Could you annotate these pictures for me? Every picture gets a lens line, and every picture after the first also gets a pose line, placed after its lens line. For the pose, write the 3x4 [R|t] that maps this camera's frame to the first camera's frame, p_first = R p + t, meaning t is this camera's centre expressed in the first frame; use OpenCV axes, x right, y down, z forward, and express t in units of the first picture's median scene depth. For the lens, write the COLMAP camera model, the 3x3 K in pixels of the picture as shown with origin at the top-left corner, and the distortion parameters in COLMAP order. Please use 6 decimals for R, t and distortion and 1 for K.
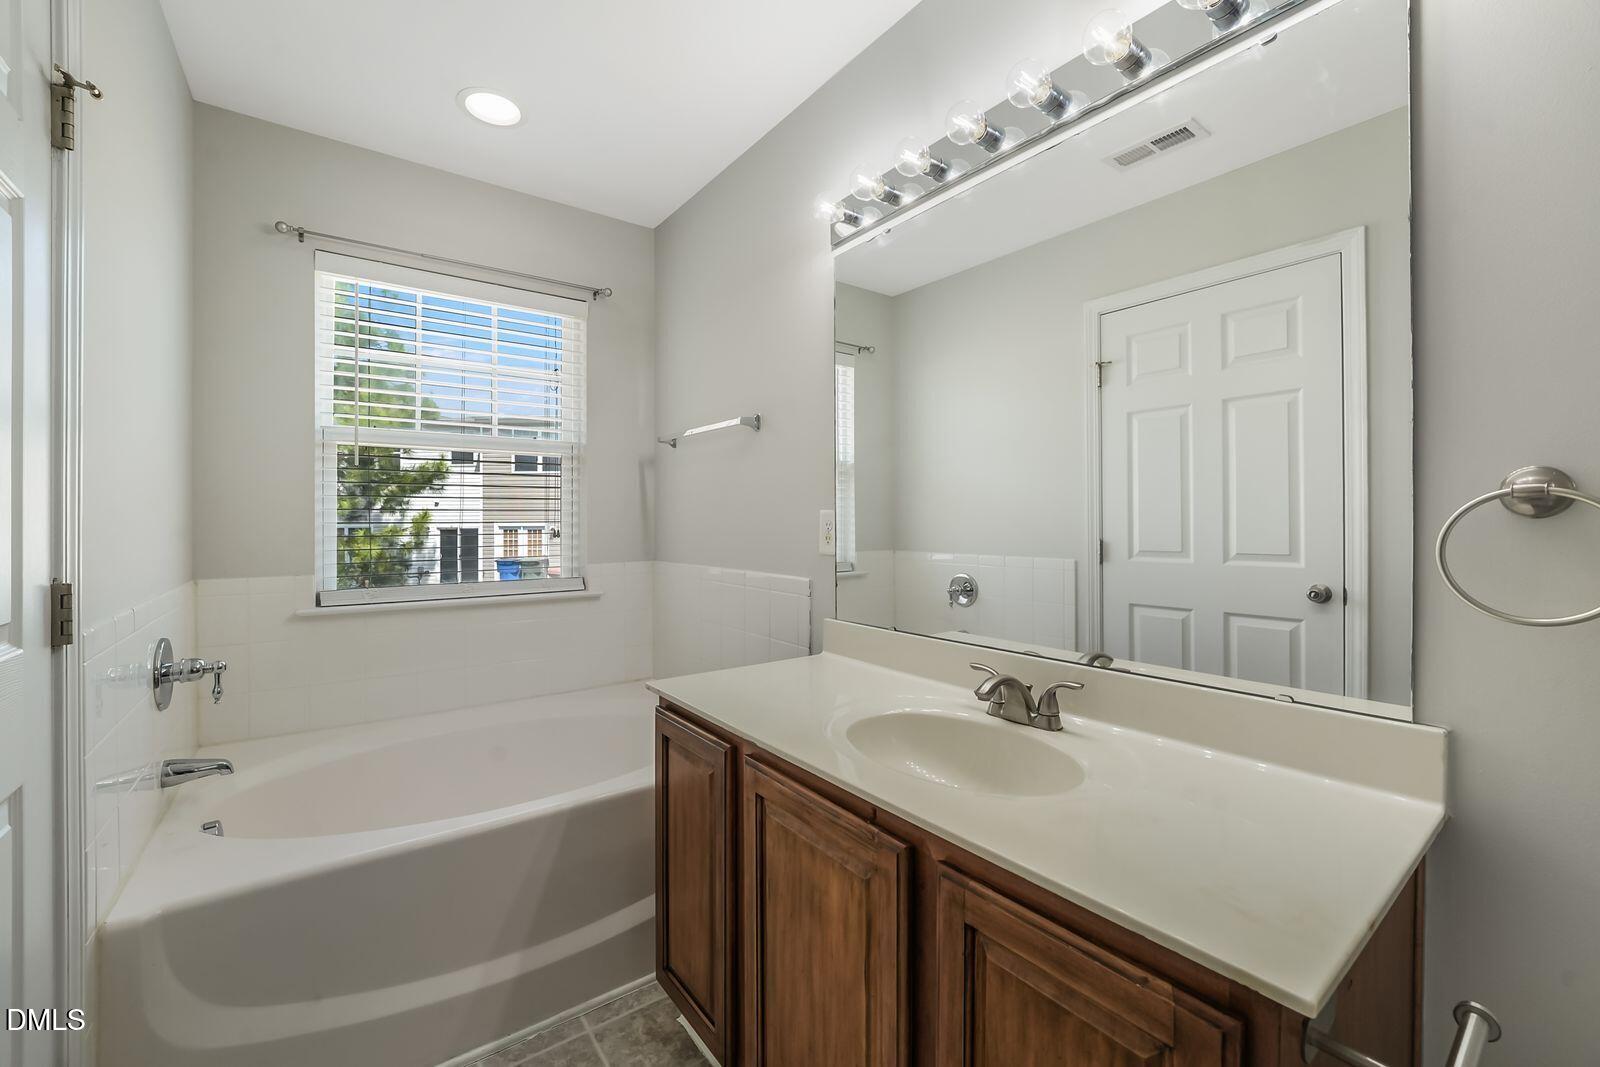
lens RADIAL K [[646.2, 0, 794.6], [0, 646.2, 536.7], [0, 0, 1]] dist [-0.011600, -0.000115]
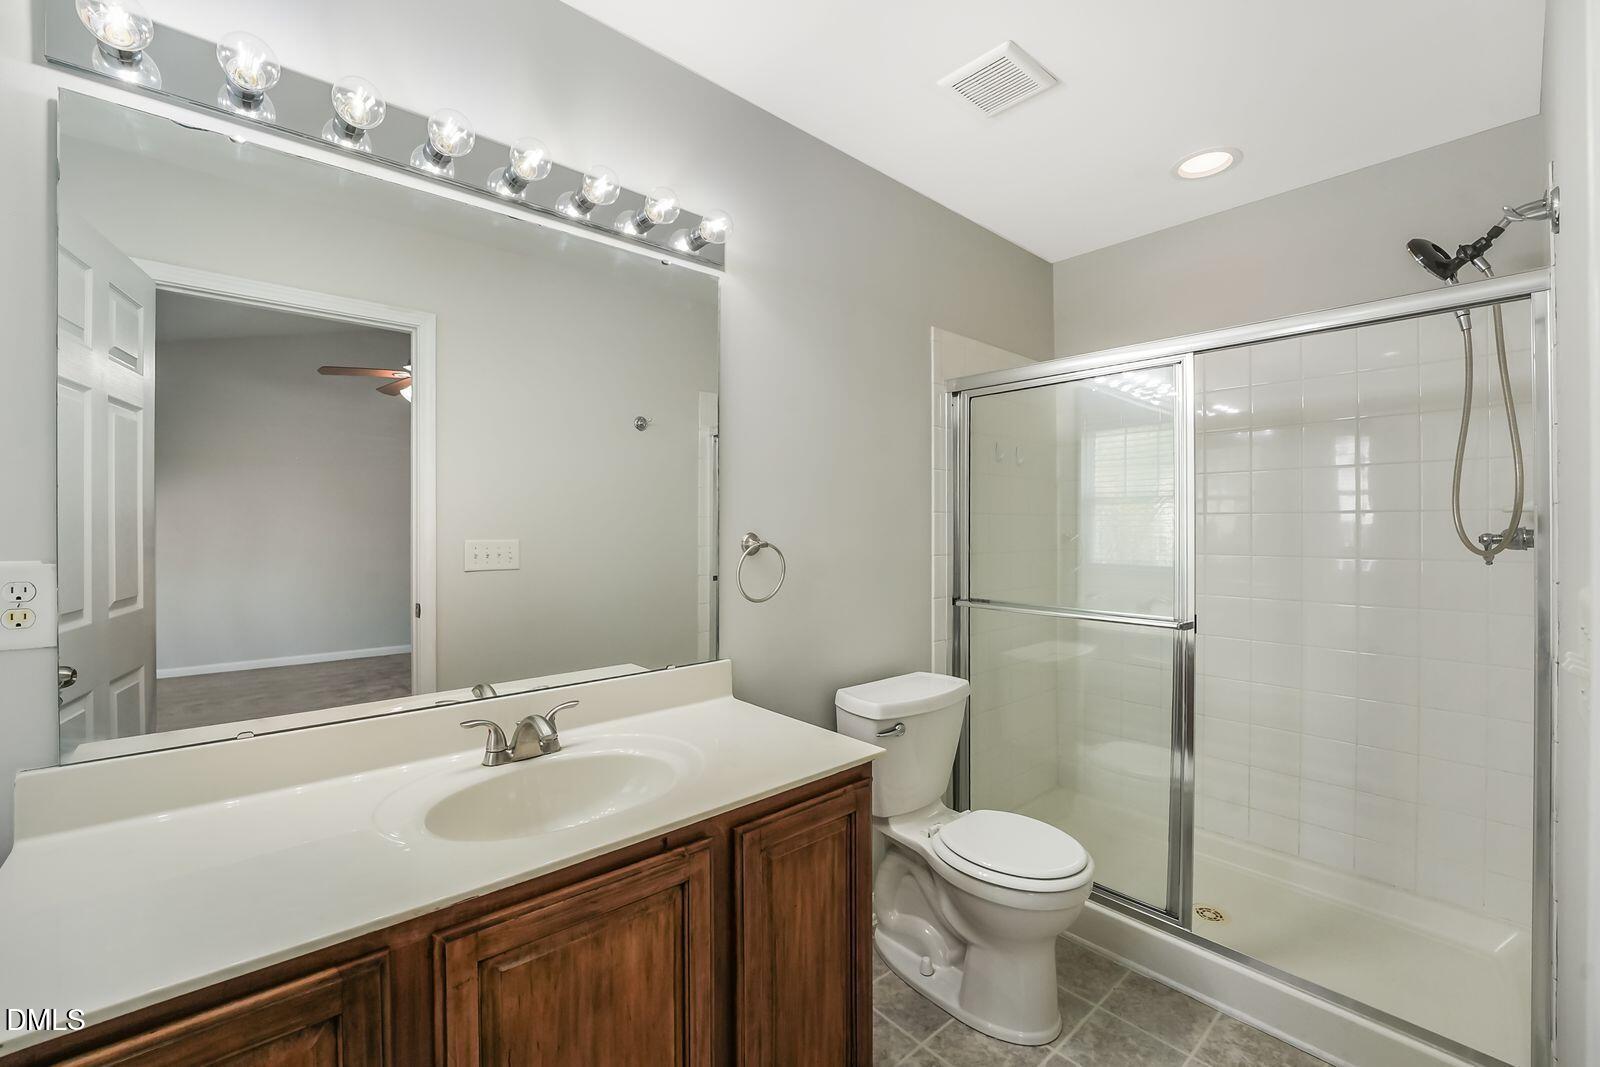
lens RADIAL K [[646.2, 0, 795.8], [0, 646.2, 525.8], [0, 0, 1]] dist [-0.011600, -0.000115]
pose [[-0.071157, 0.006134, 0.997446, -1.017778], [0.020626, 0.999776, -0.004677, -0.113839], [-0.997252, 0.020240, -0.071268, 0.841218]]
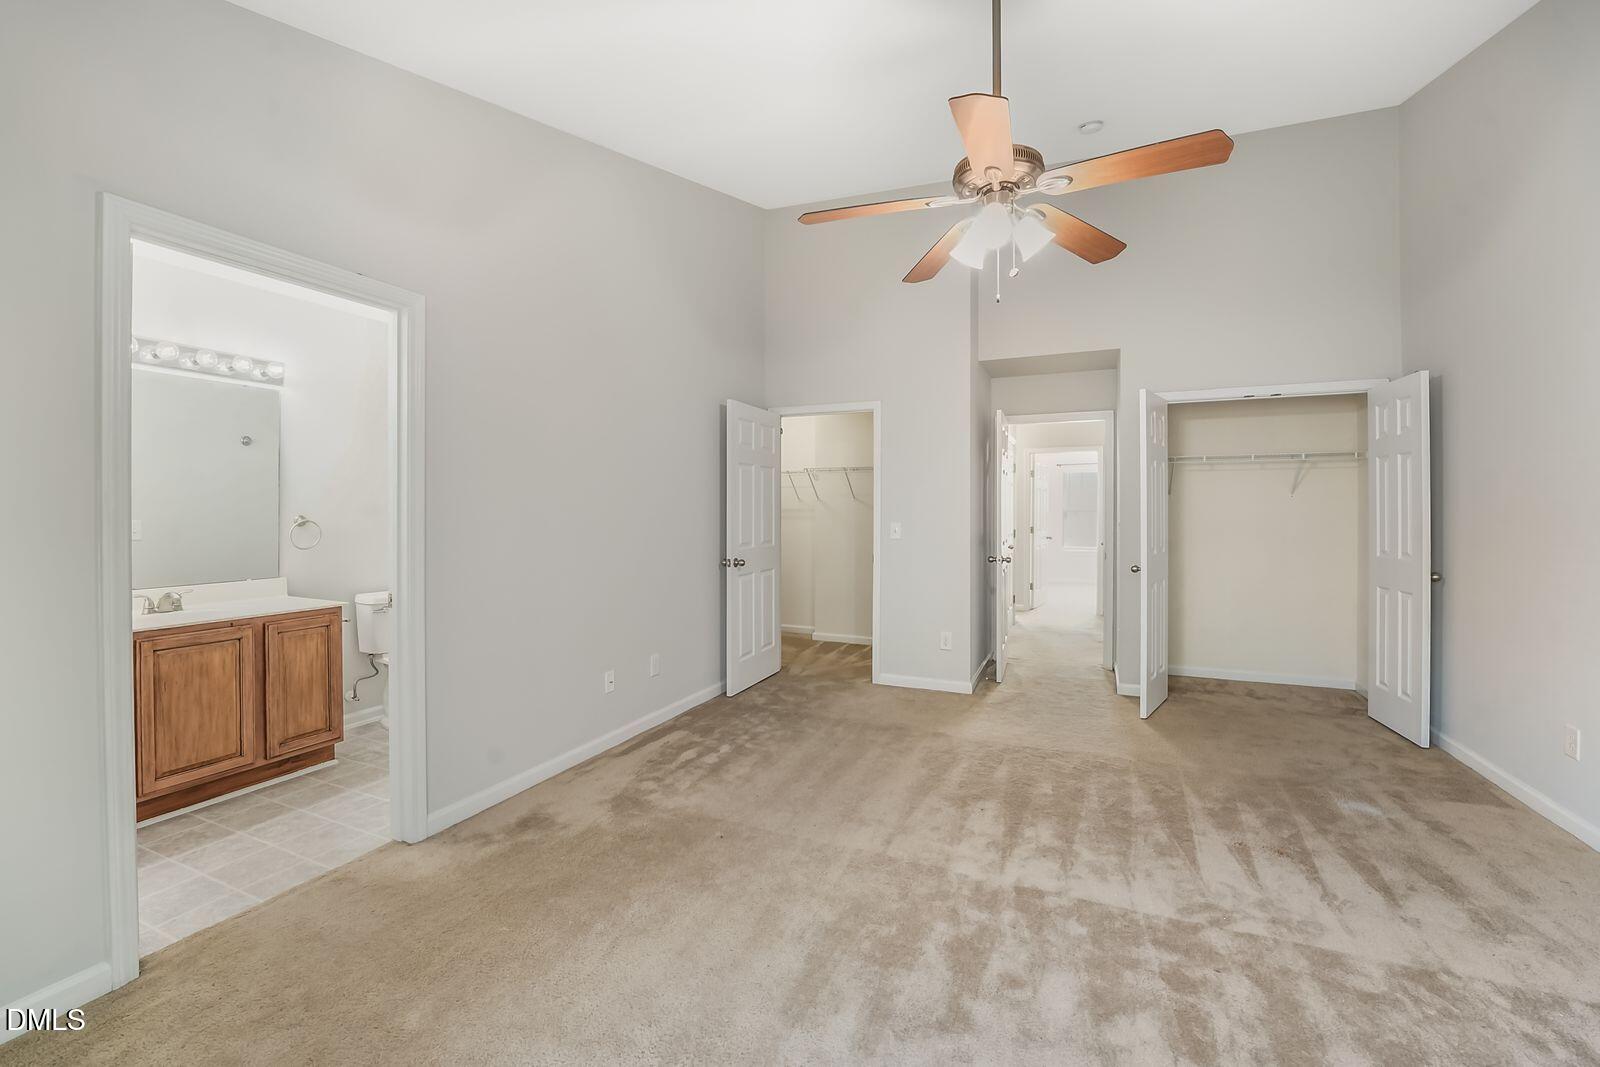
lens RADIAL K [[646.2, 0, 771.7], [0, 646.2, 512.4], [0, 0, 1]] dist [-0.011600, -0.000115]
pose [[-0.465889, 0.003195, 0.884837, -3.897525], [0.016264, 0.999855, 0.004953, -0.095115], [-0.884694, 0.016698, -0.465874, 0.111214]]
